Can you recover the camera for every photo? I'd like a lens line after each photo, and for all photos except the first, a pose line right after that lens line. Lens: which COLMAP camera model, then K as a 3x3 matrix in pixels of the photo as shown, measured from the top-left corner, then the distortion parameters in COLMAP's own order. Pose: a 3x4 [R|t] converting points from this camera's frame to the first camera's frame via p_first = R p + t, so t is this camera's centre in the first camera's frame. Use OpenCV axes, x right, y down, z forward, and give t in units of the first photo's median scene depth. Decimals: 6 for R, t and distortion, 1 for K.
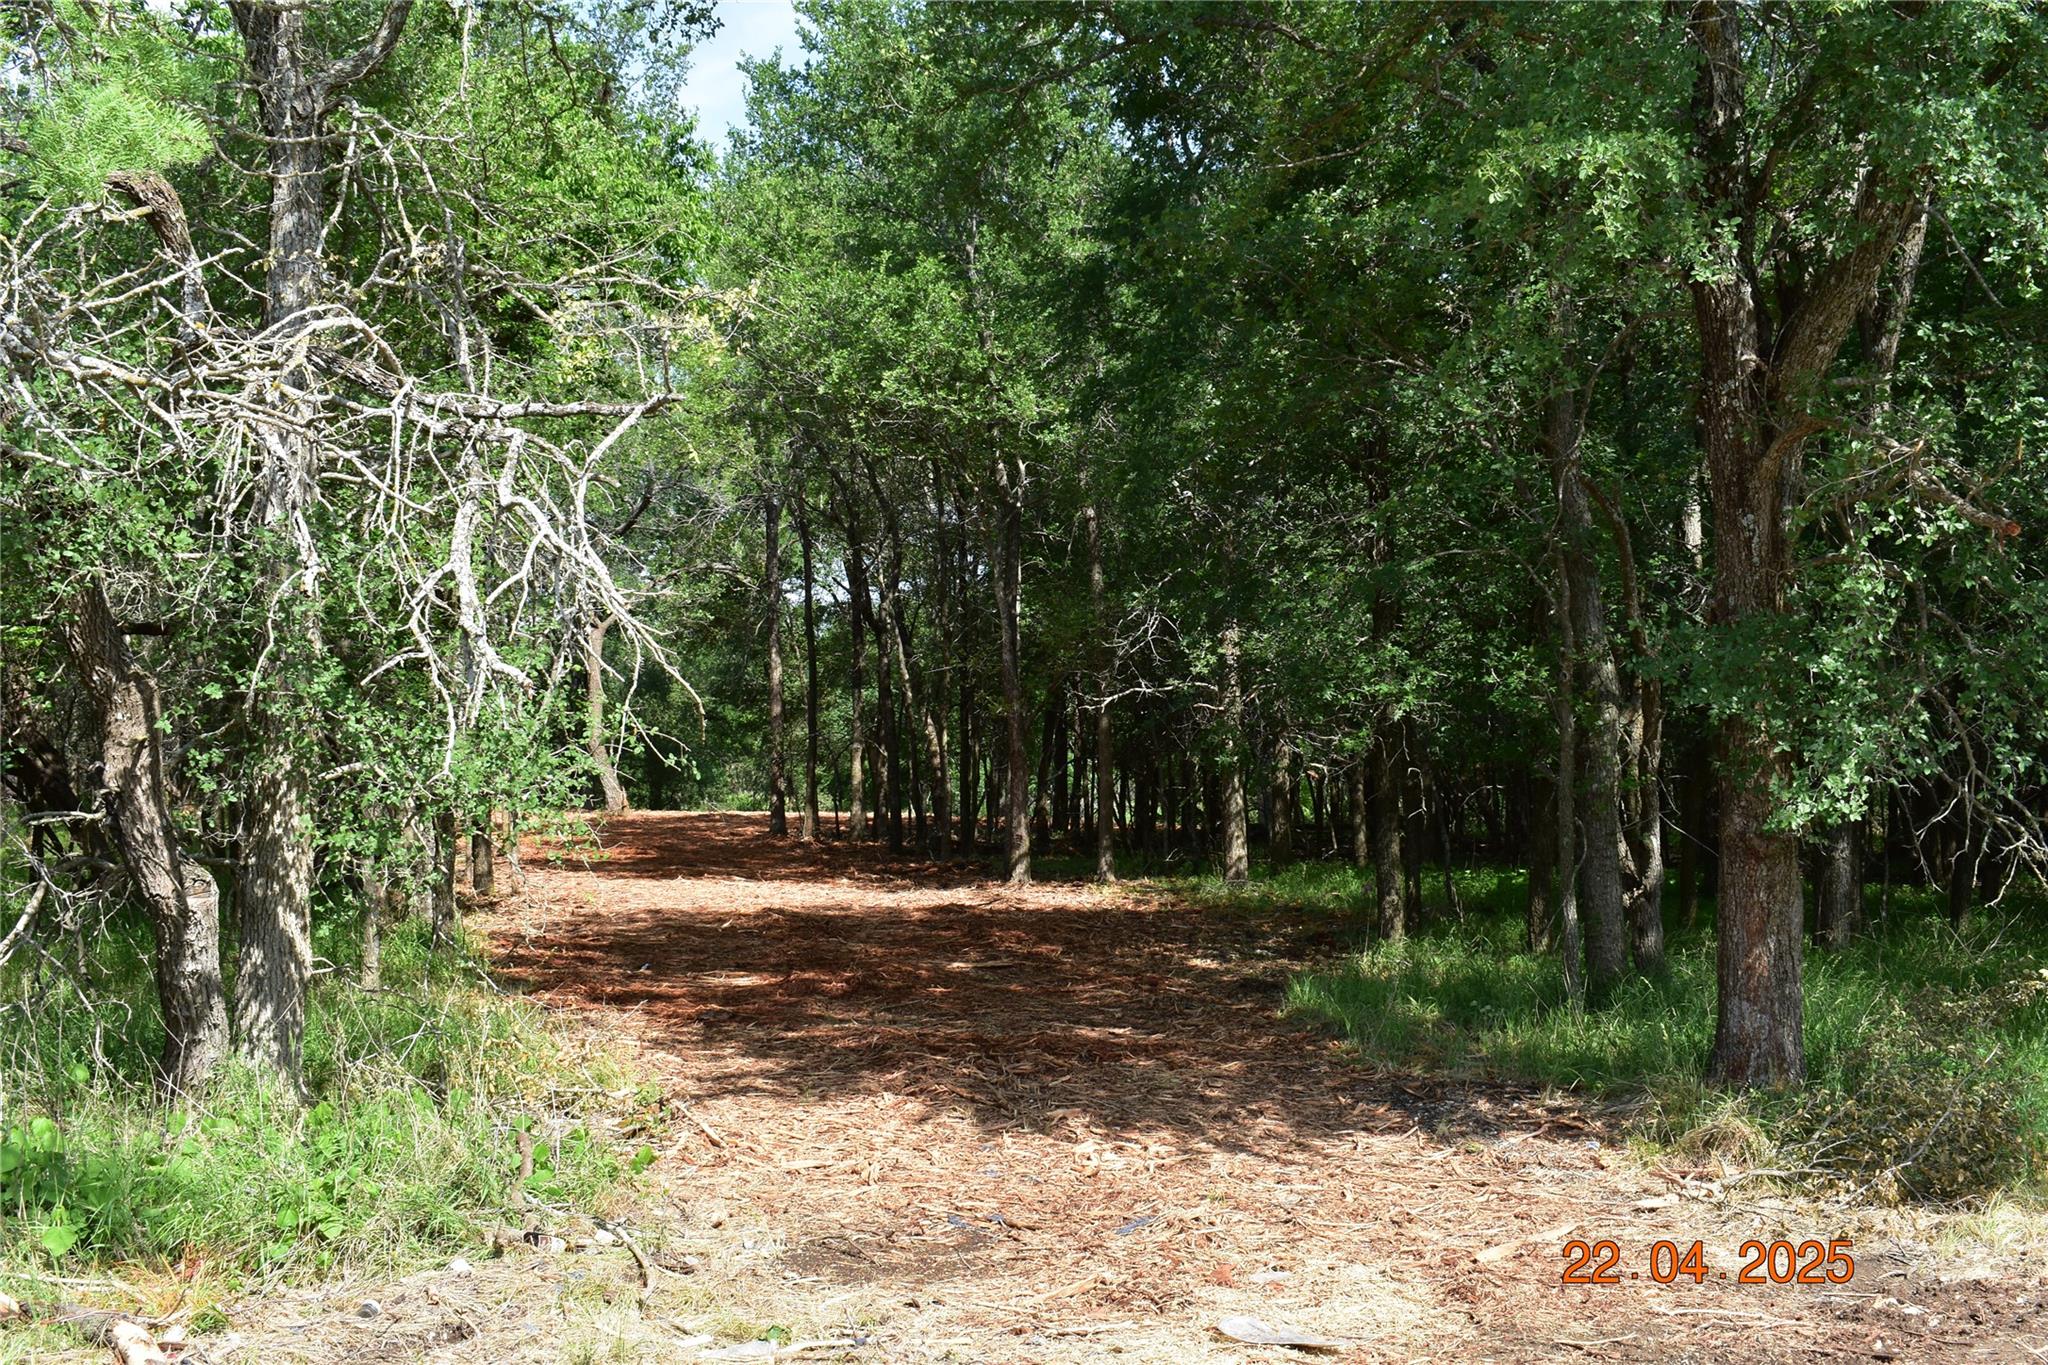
lens RADIAL K [[2274.7, 0, 1024.0], [0, 2274.7, 754.6], [0, 0, 1]] dist [-0.049934, -0.038992]
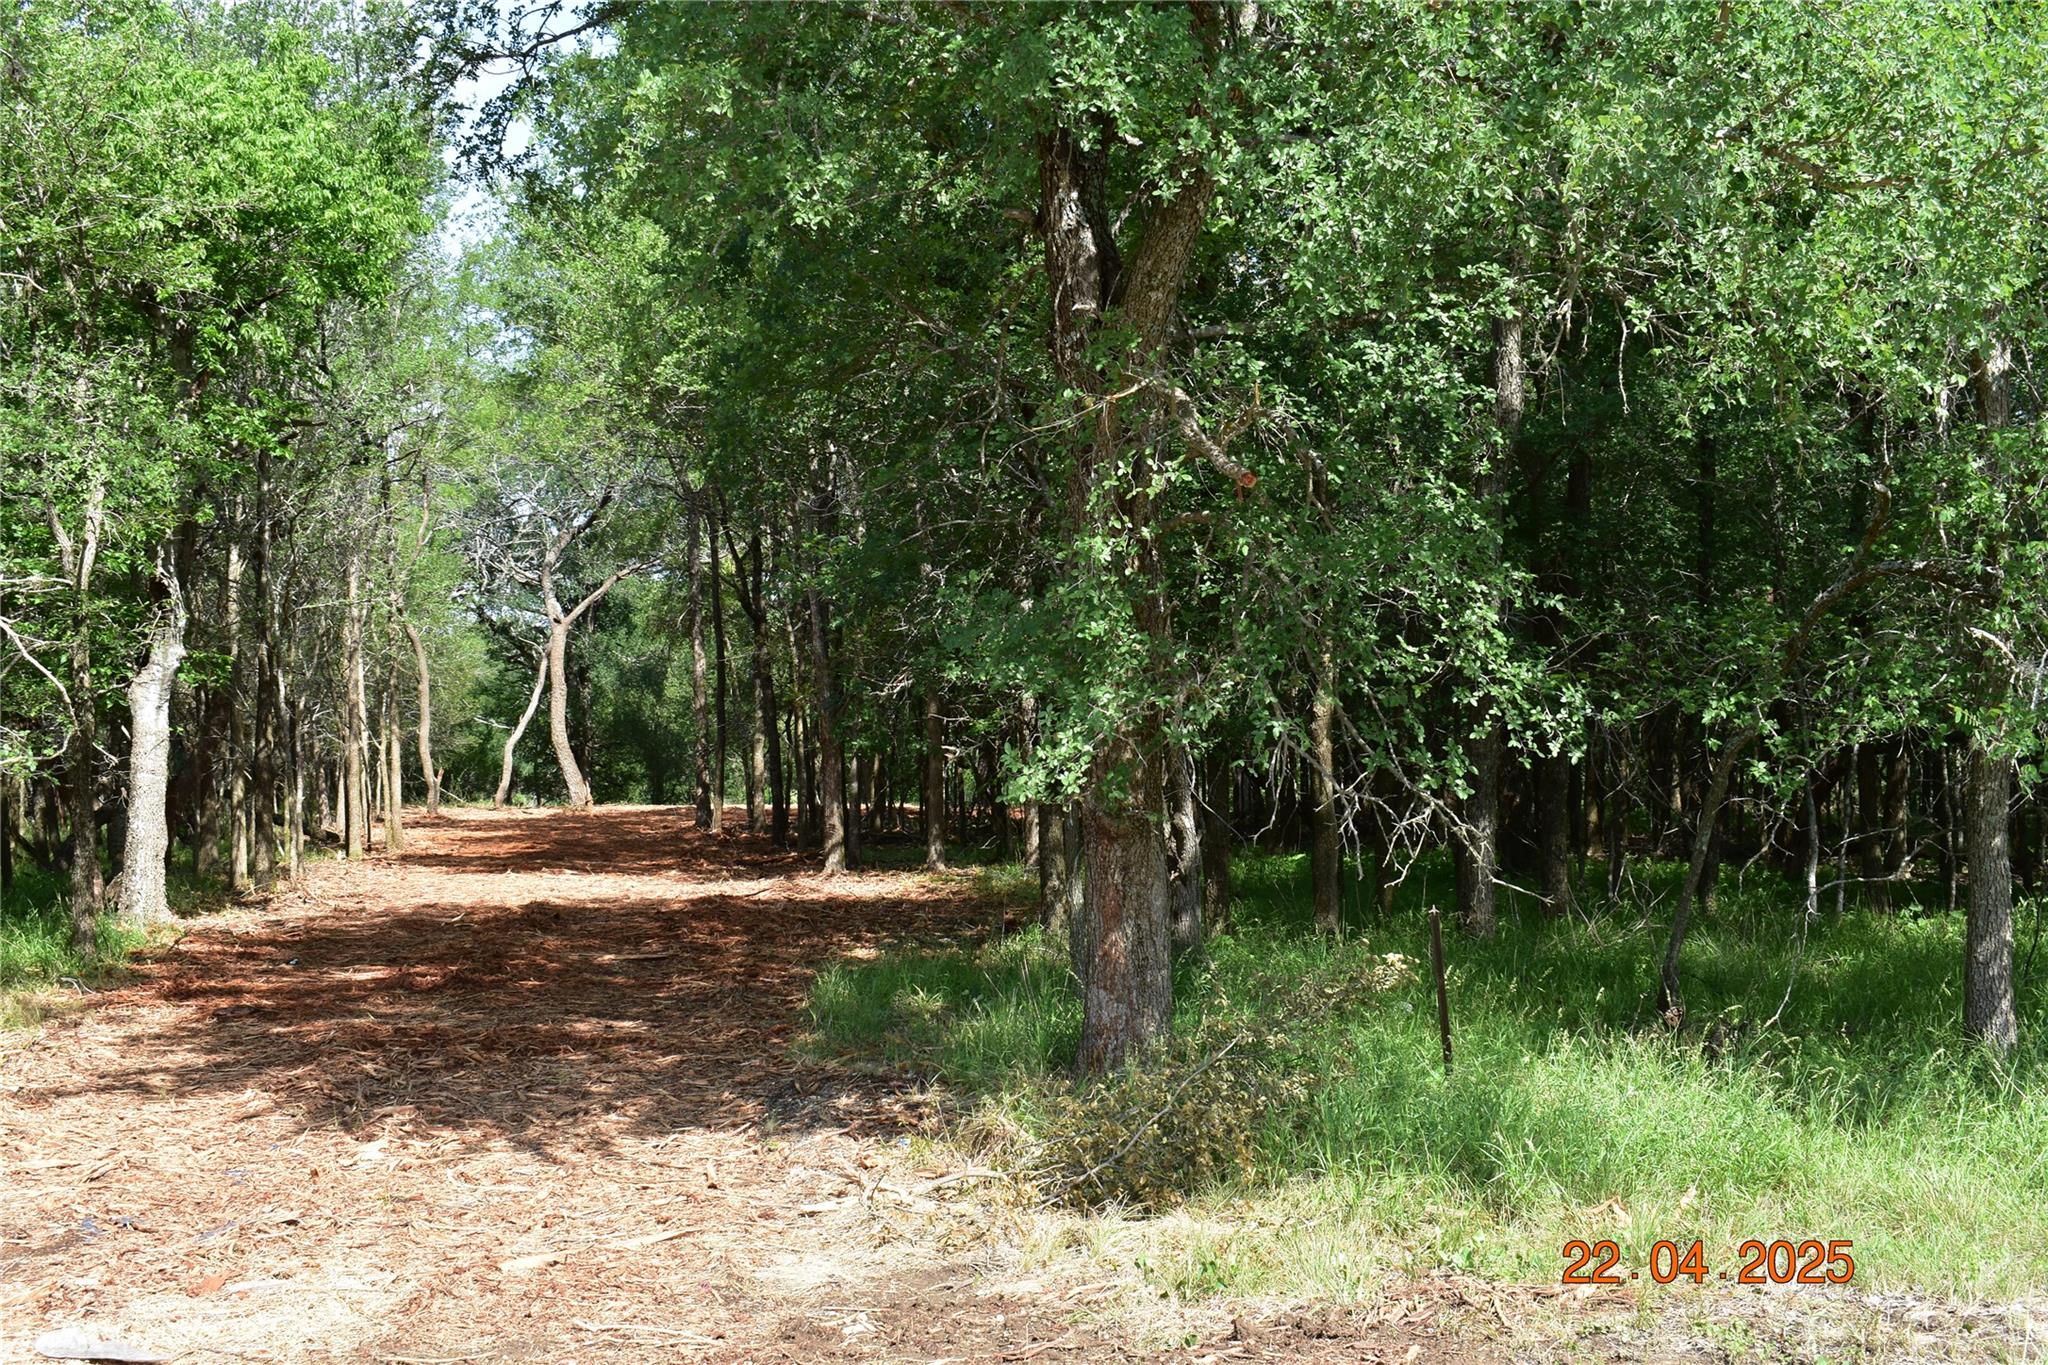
lens RADIAL K [[2312.9, 0, 1024.0], [0, 2312.9, 681.8], [0, 0, 1]] dist [-0.089097, -0.030793]
pose [[0.995072, -0.021372, -0.096821, 0.177187], [0.018786, 0.999444, -0.027541, 0.003210], [0.097356, 0.025587, 0.994921, 0.019118]]
